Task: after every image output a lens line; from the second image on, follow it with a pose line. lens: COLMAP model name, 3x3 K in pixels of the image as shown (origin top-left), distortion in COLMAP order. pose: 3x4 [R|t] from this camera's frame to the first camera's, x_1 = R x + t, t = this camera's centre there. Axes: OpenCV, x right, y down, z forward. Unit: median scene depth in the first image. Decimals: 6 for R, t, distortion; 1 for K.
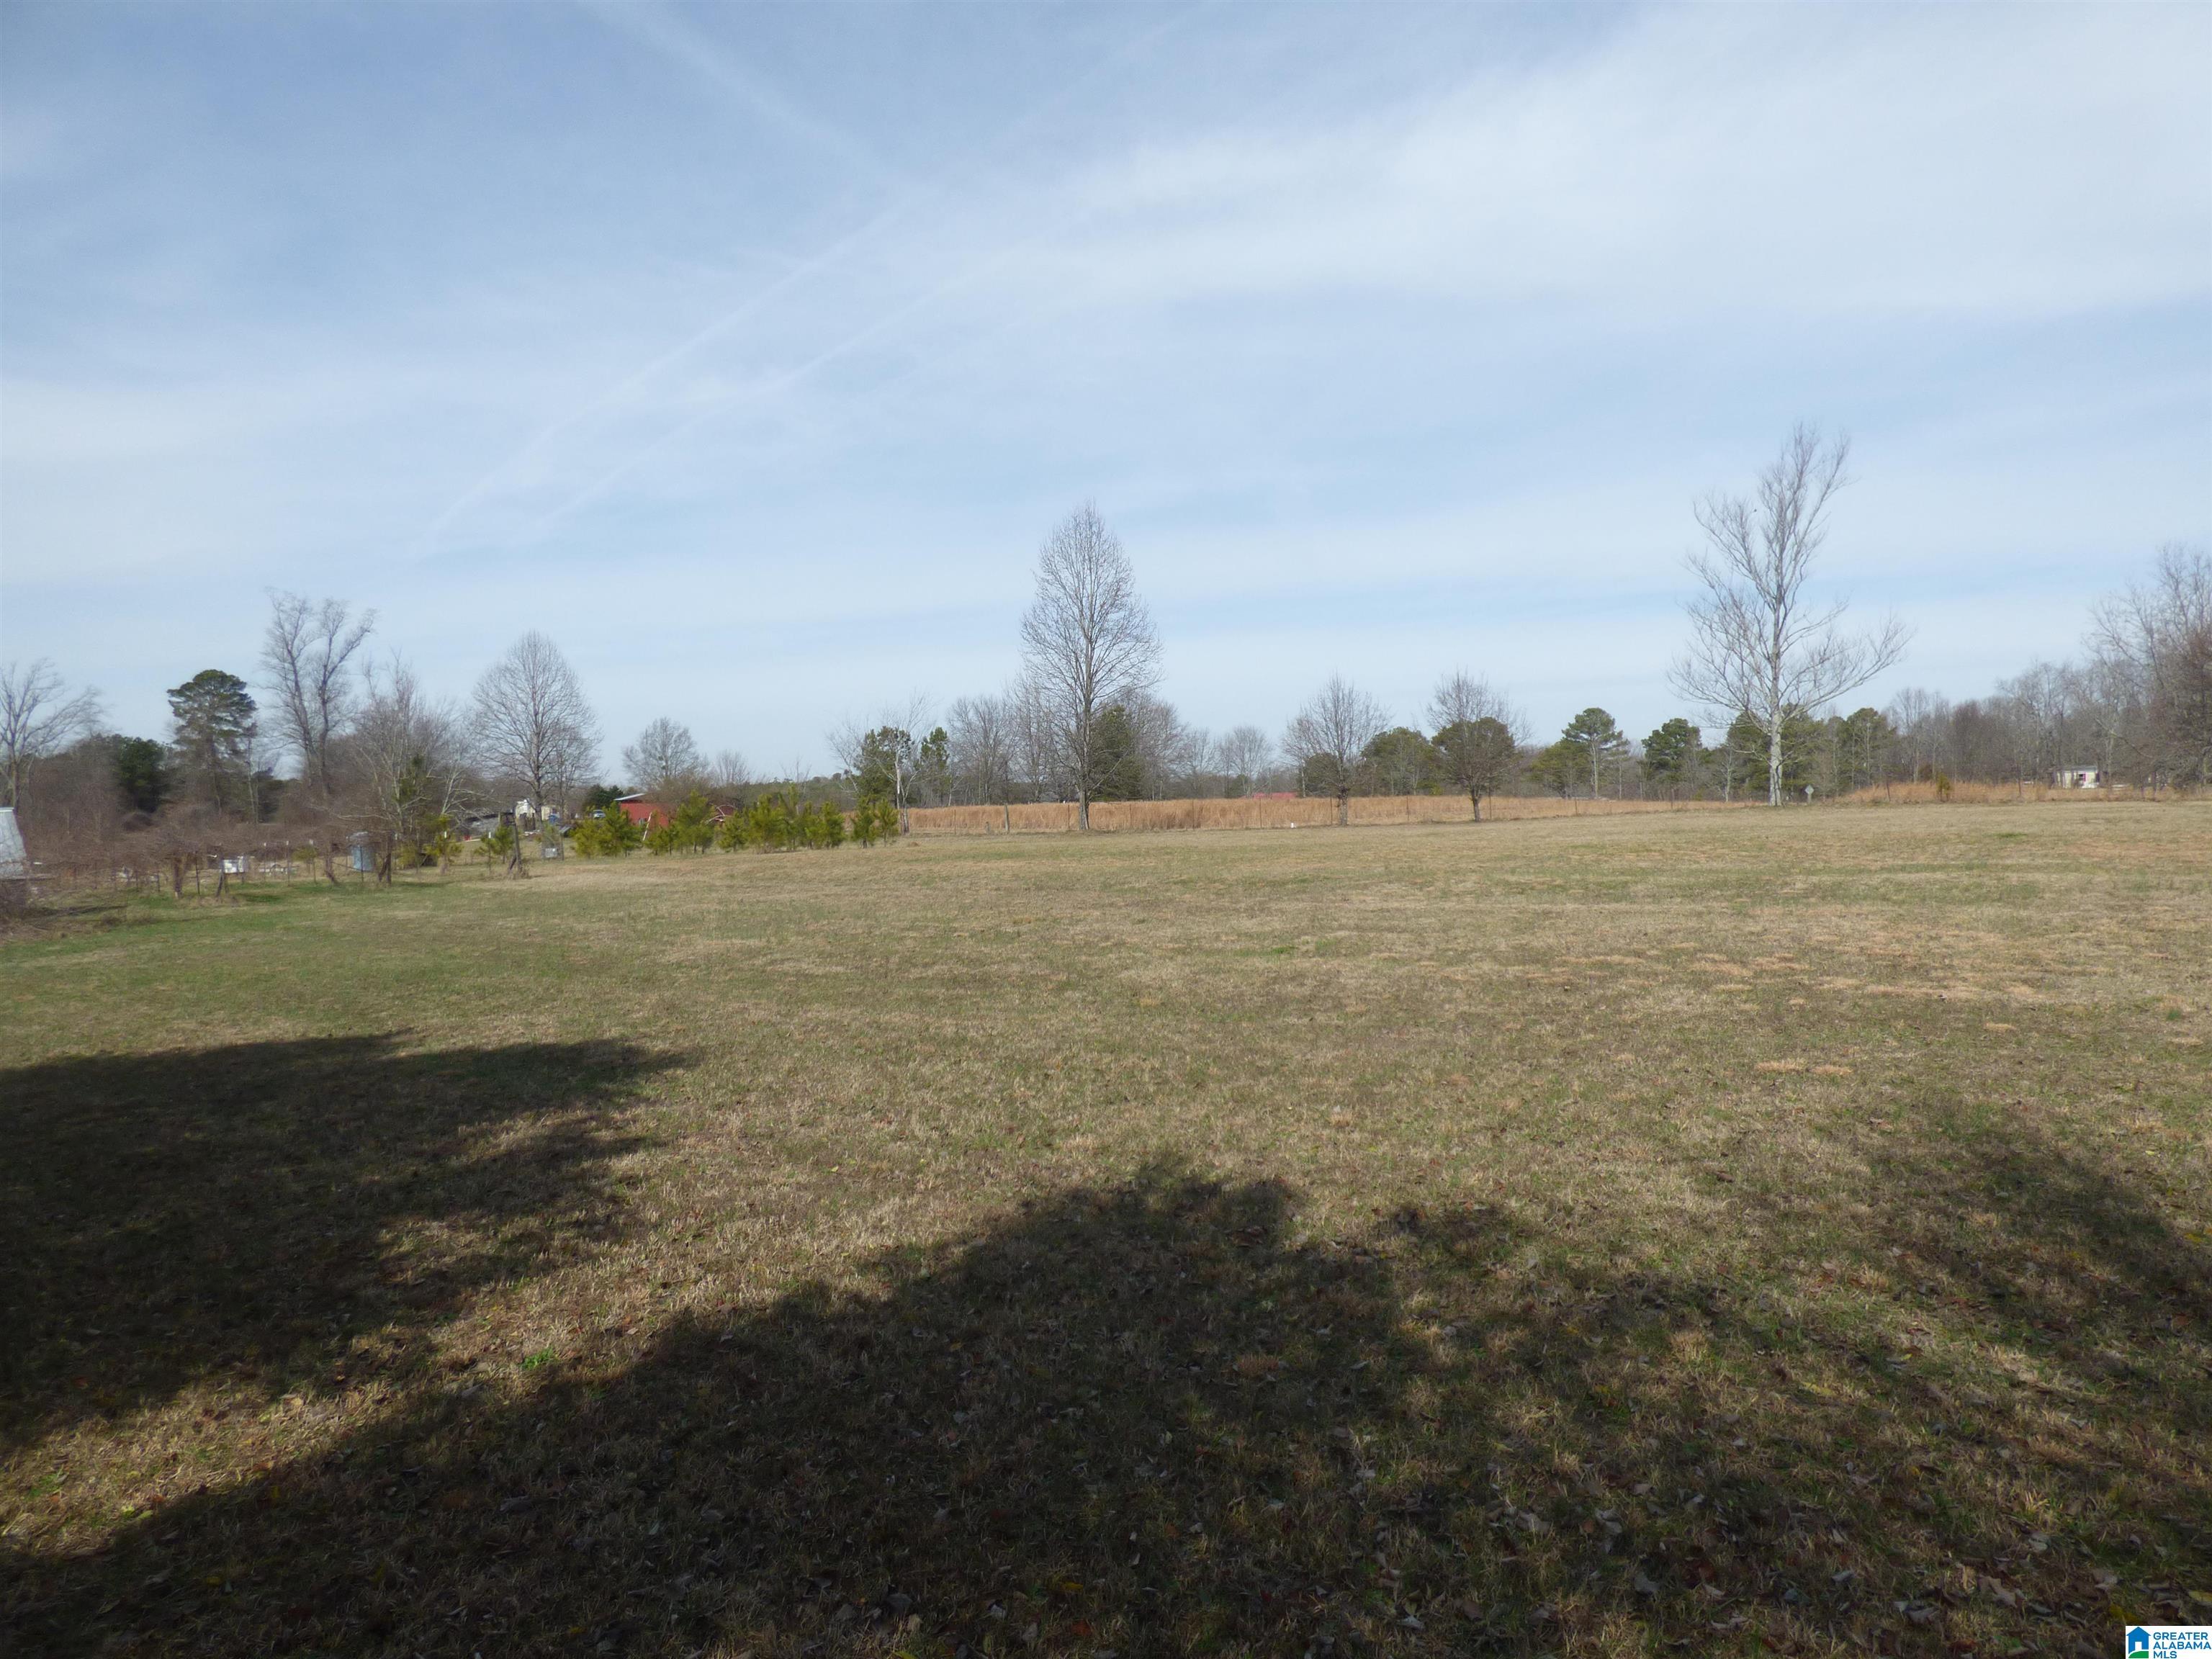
lens RADIAL K [[1343.4, 0, 1098.2], [0, 1343.4, 834.0], [0, 0, 1]] dist [0.003207, 0.006289]
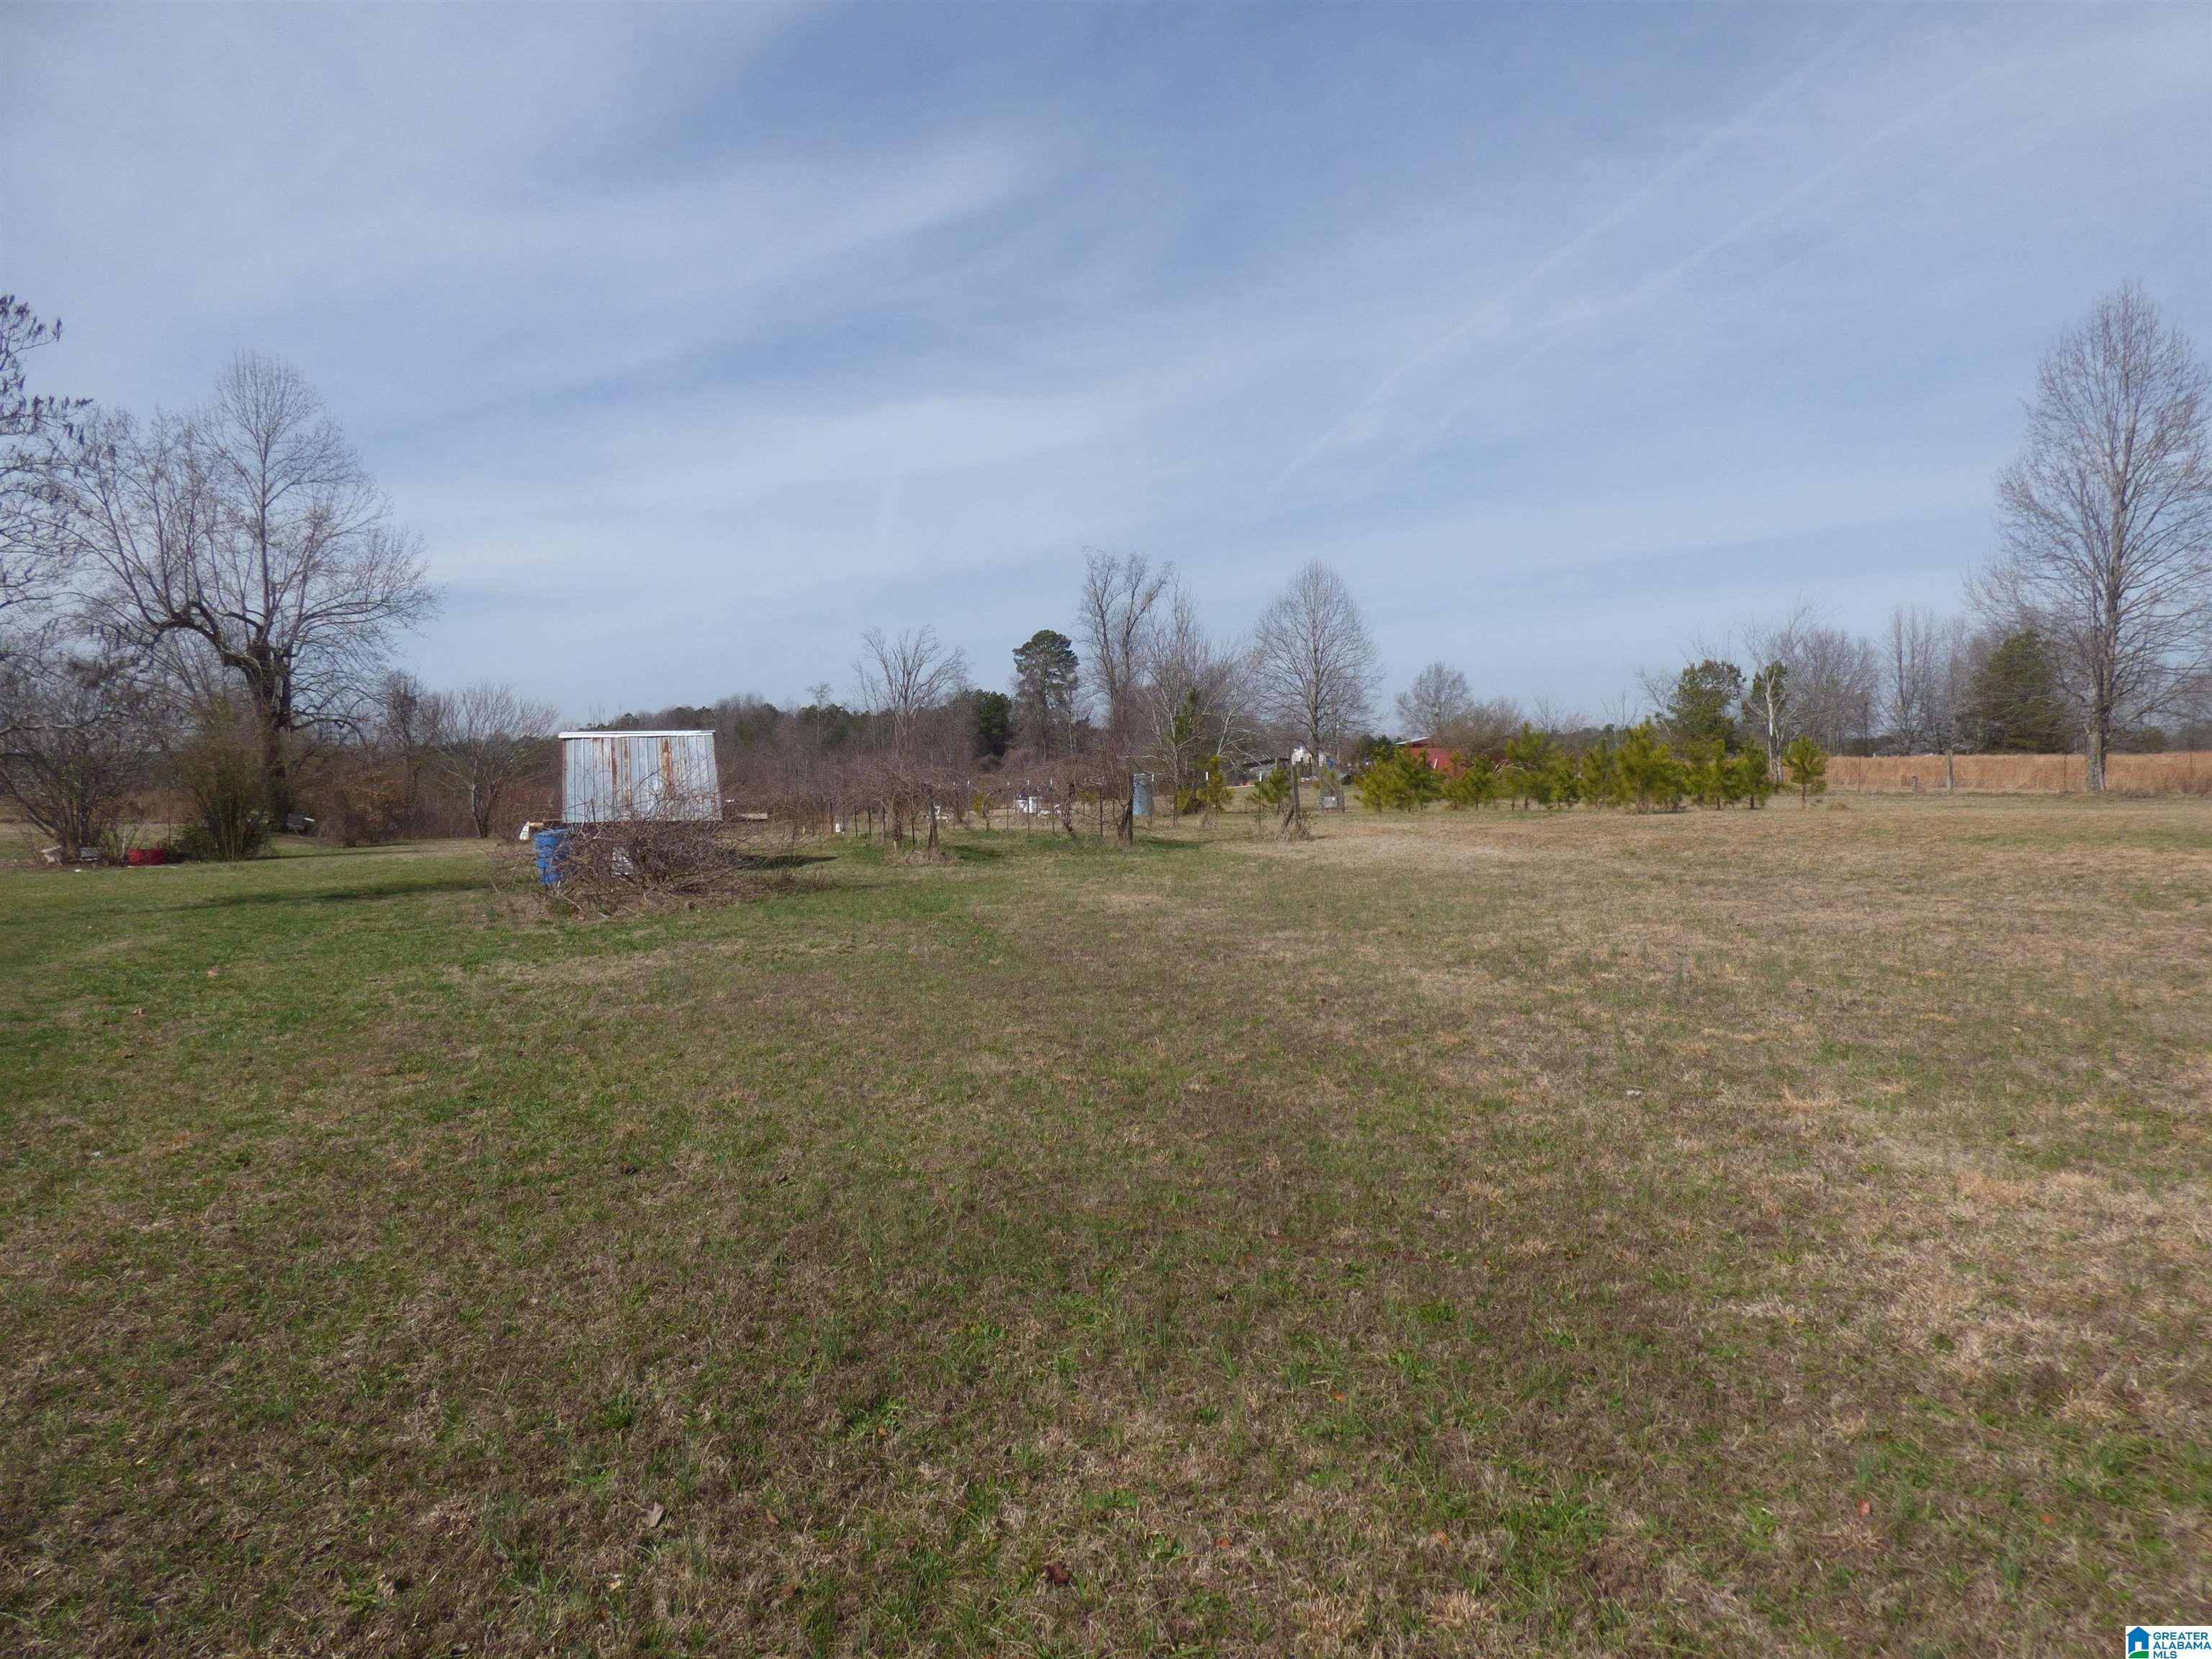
lens RADIAL K [[1343.4, 0, 1098.2], [0, 1343.4, 834.0], [0, 0, 1]] dist [0.003207, 0.006289]
pose [[0.851834, 0.040113, -0.522274, -0.165741], [-0.021438, 0.998898, 0.041755, 0.003276], [0.523373, -0.024372, 0.851755, 0.377732]]
